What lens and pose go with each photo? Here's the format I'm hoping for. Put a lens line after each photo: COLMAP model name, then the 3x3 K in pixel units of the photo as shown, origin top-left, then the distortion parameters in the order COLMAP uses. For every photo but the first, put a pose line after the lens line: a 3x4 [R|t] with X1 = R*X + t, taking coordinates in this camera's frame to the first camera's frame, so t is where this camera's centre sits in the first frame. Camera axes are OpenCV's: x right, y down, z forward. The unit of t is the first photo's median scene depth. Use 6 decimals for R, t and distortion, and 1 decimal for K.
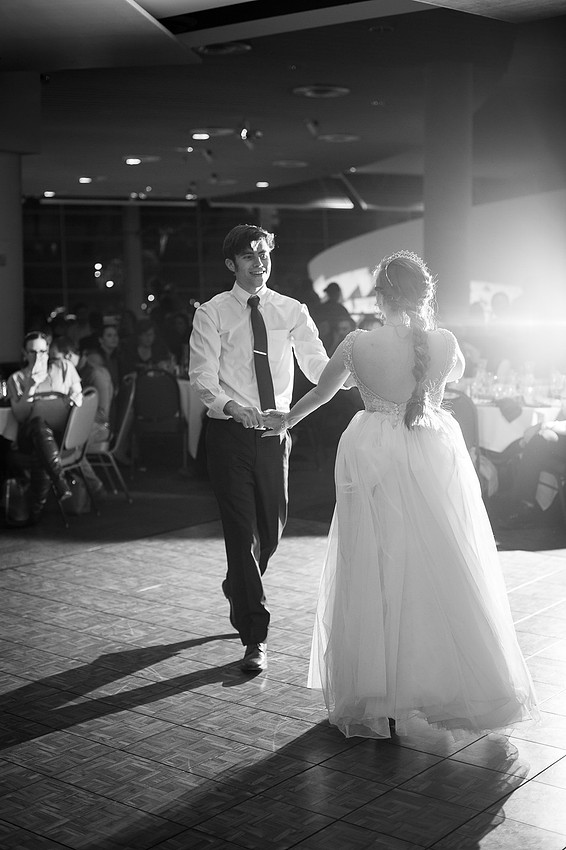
lens RADIAL K [[1239.6, 0, 283.0], [0, 1239.6, 425.0], [0, 0, 1]] dist [-0.140022, 0.063313]
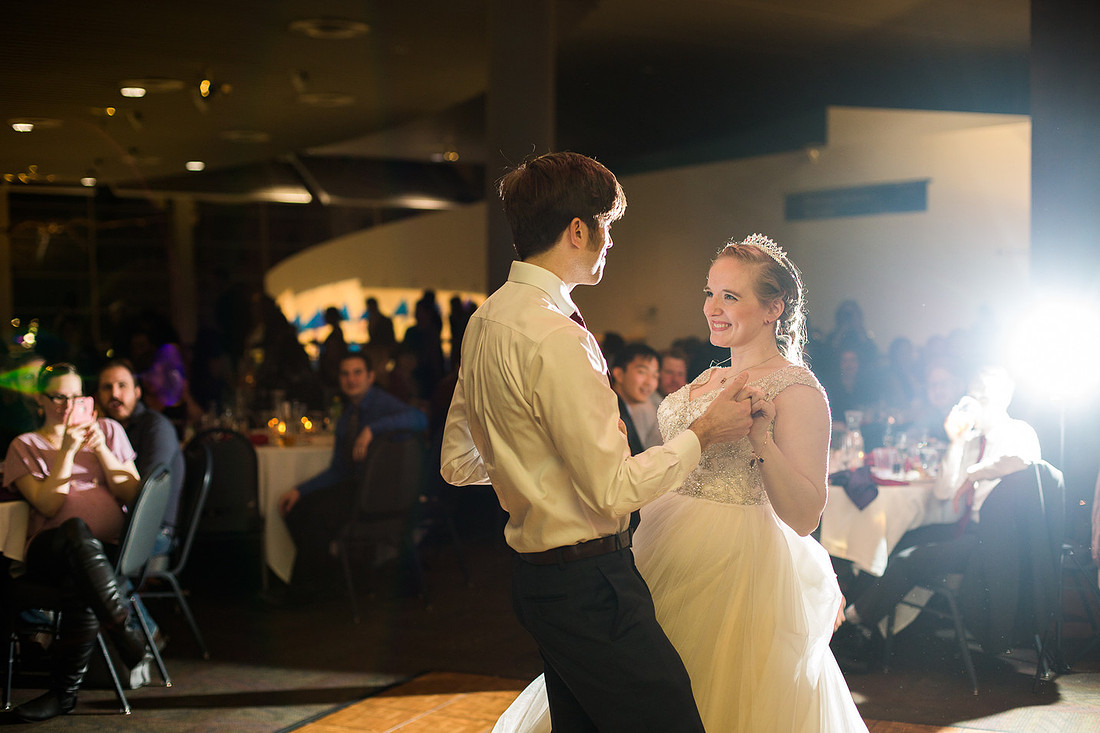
lens RADIAL K [[1604.2, 0, 550.0], [0, 1604.2, 366.5], [0, 0, 1]] dist [-0.140022, 0.063313]
pose [[0.972364, -0.002745, 0.233455, -0.122757], [0.020465, 0.997084, -0.073512, -0.014267], [-0.232573, 0.076258, 0.969585, 0.196297]]
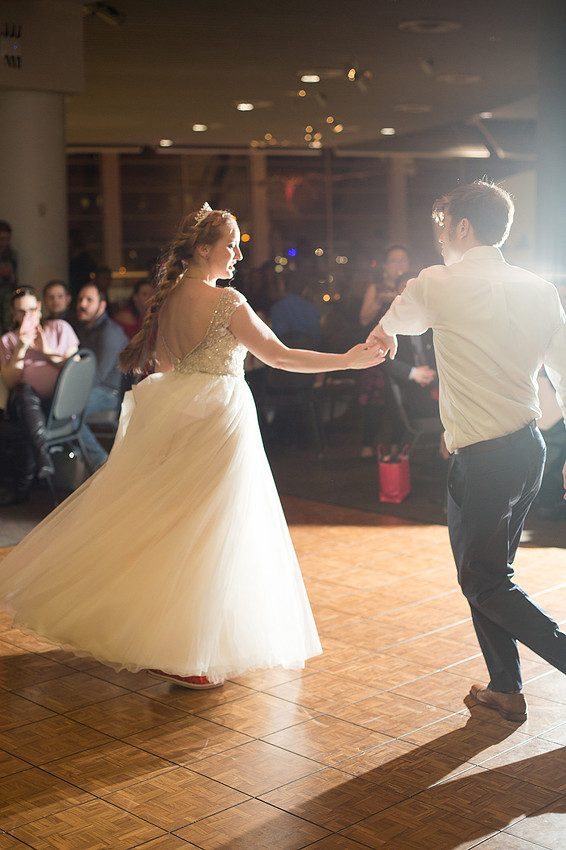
lens RADIAL K [[1279.0, 0, 279.4], [0, 1279.0, 439.5], [0, 0, 1]] dist [-0.111521, 0.007329]
pose [[0.992748, 0.016475, -0.119080, 0.076187], [-0.011352, 0.998986, 0.043573, -0.006384], [0.119677, -0.041905, 0.991928, 0.079358]]
